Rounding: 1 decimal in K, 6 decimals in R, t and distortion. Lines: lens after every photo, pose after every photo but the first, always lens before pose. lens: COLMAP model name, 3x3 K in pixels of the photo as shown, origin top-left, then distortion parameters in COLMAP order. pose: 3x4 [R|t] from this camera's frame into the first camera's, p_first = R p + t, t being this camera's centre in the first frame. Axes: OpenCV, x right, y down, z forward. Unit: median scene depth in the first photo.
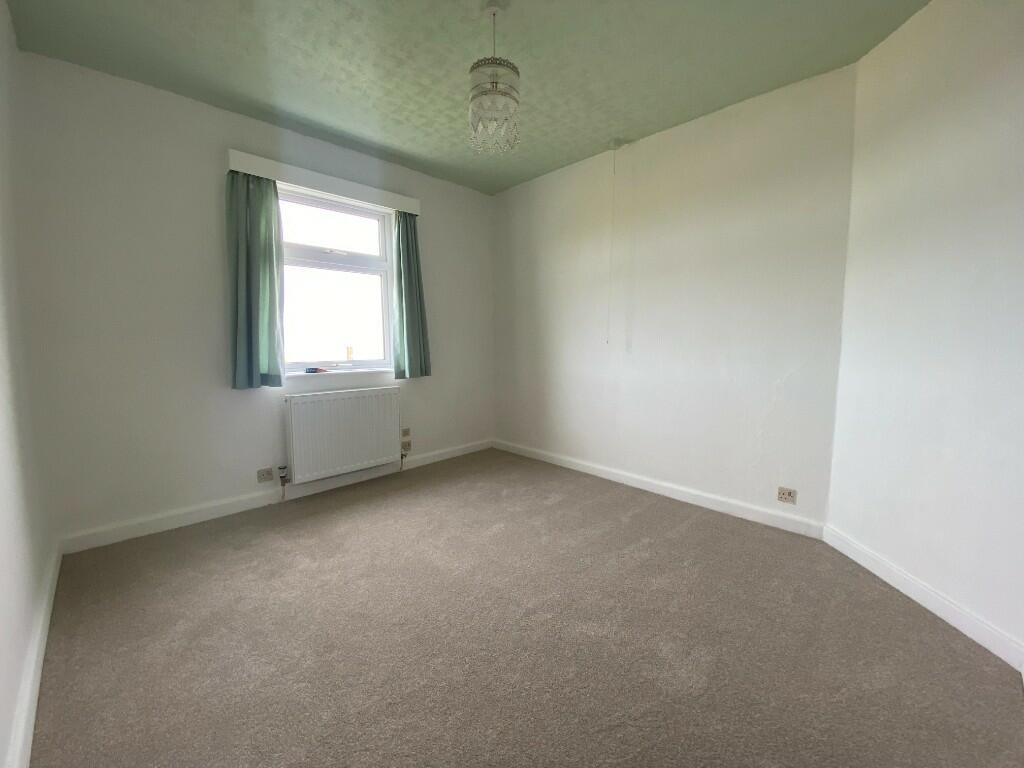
lens RADIAL K [[414.0, 0, 512.0], [0, 414.0, 384.0], [0, 0, 1]] dist [-0.000395, -0.000056]
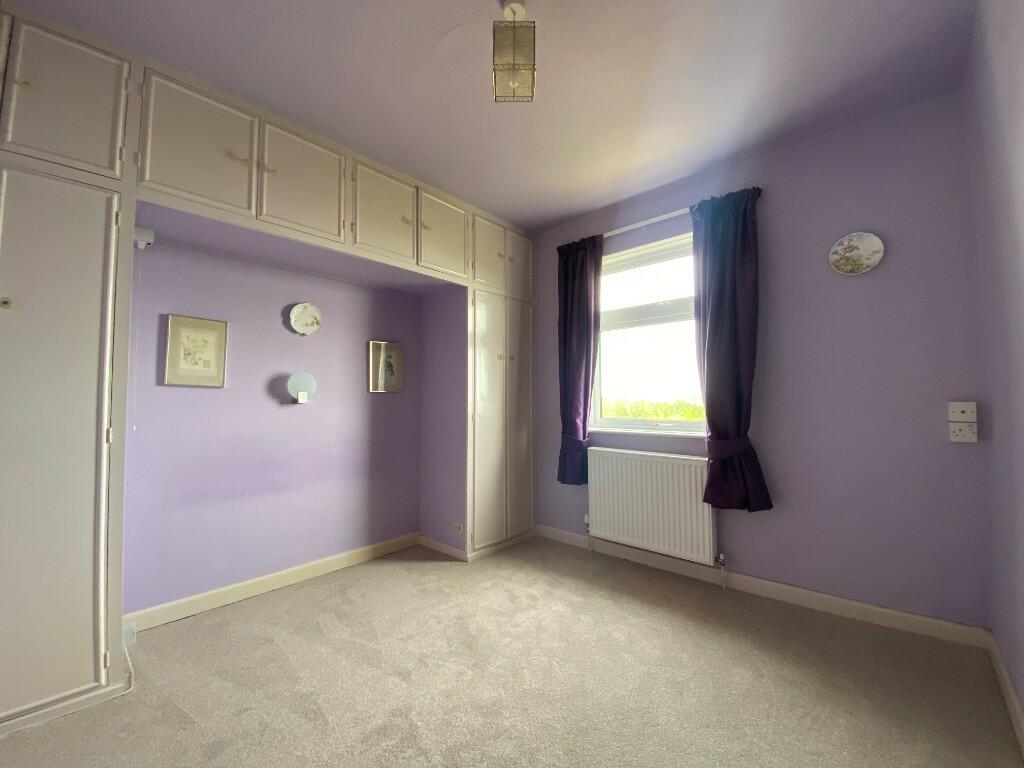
lens RADIAL K [[414.0, 0, 512.0], [0, 414.0, 384.0], [0, 0, 1]] dist [-0.000395, -0.000056]
pose [[0.071098, -0.039624, -0.996682, 0.488536], [-0.100584, 0.993833, -0.046686, -0.068152], [0.992385, 0.103569, 0.066674, 0.654237]]
